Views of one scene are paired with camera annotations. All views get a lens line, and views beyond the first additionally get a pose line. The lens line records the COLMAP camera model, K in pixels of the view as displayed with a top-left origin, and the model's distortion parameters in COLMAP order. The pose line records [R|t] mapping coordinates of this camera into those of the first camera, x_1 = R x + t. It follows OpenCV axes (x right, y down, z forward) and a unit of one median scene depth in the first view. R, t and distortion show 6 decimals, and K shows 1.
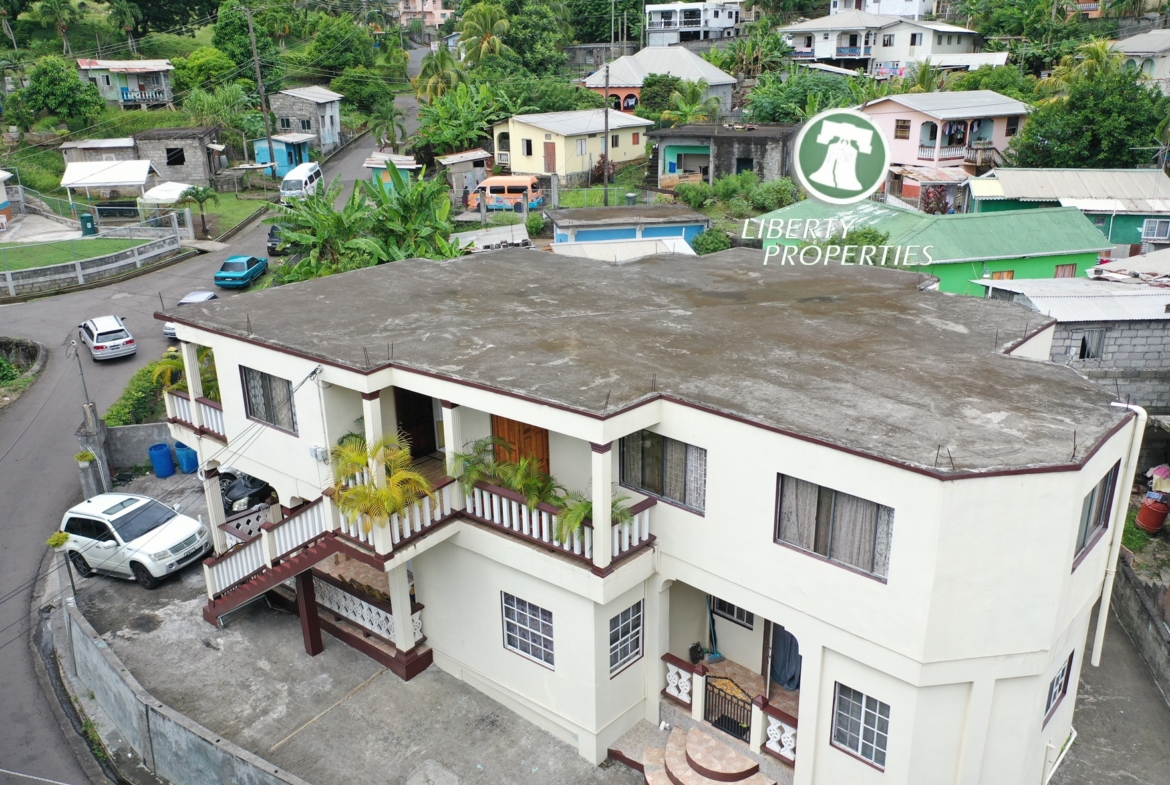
lens RADIAL K [[930.2, 0, 585.3], [0, 930.2, 393.7], [0, 0, 1]] dist [-0.000653, 0.001753]
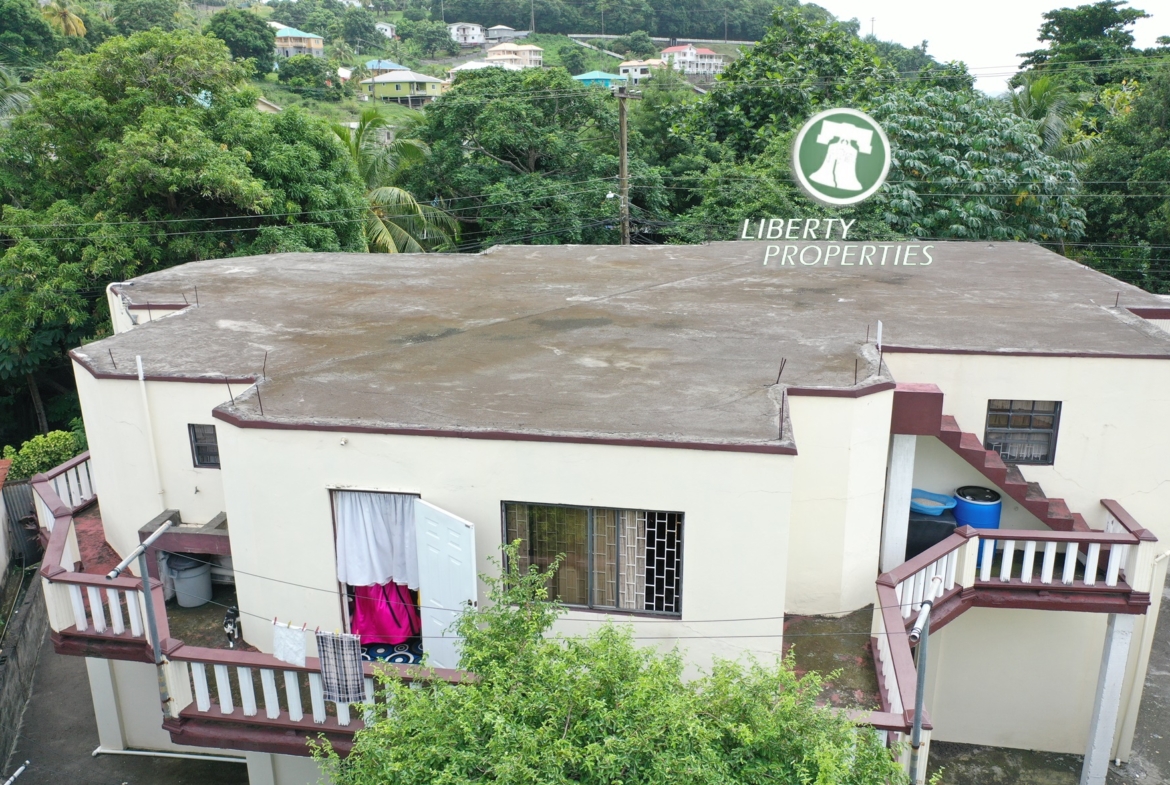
lens RADIAL K [[930.2, 0, 587.4], [0, 930.2, 393.4], [0, 0, 1]] dist [-0.000653, 0.001753]
pose [[-0.827955, 0.191926, -0.526929, 0.525366], [-0.162543, 0.817148, 0.553036, -0.456462], [0.536721, 0.543538, -0.645366, 1.552896]]
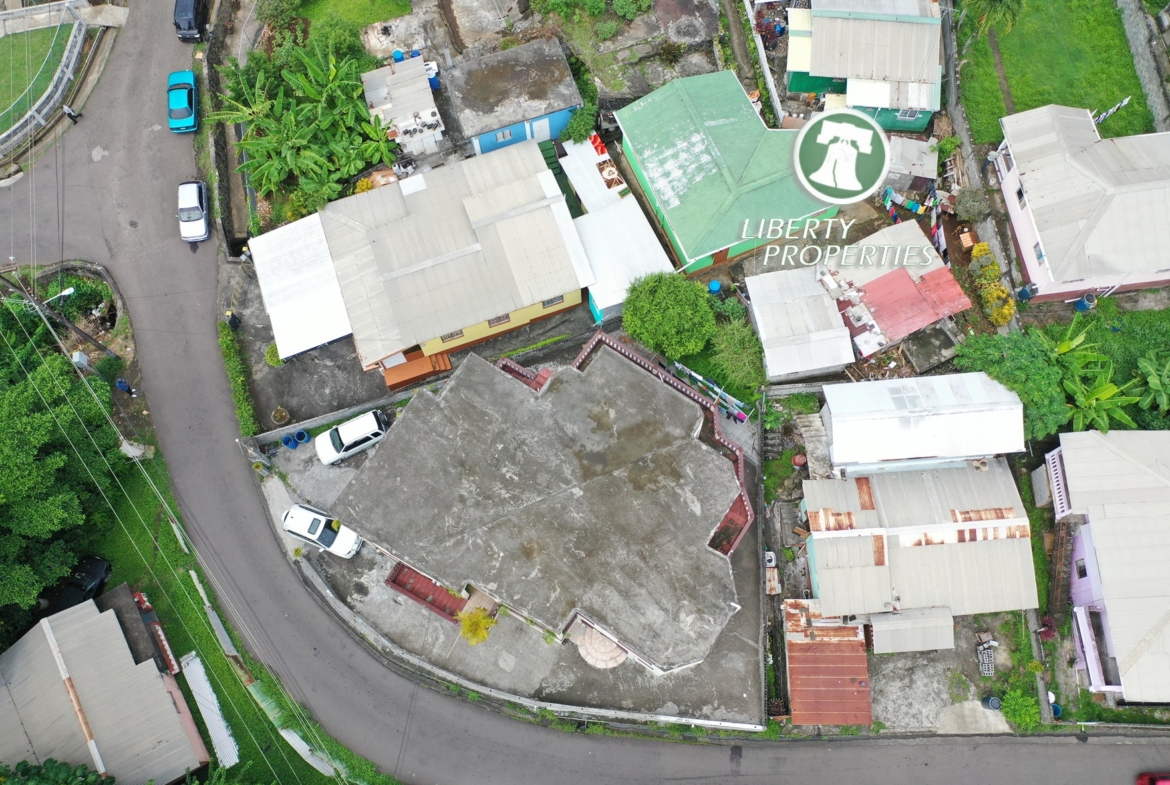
lens RADIAL K [[930.2, 0, 588.3], [0, 930.2, 394.7], [0, 0, 1]] dist [-0.000653, 0.001753]
pose [[0.988497, -0.143495, 0.047783, 0.055575], [0.054423, 0.632255, 0.772847, -1.906393], [-0.141111, -0.761356, 0.632791, -0.203121]]
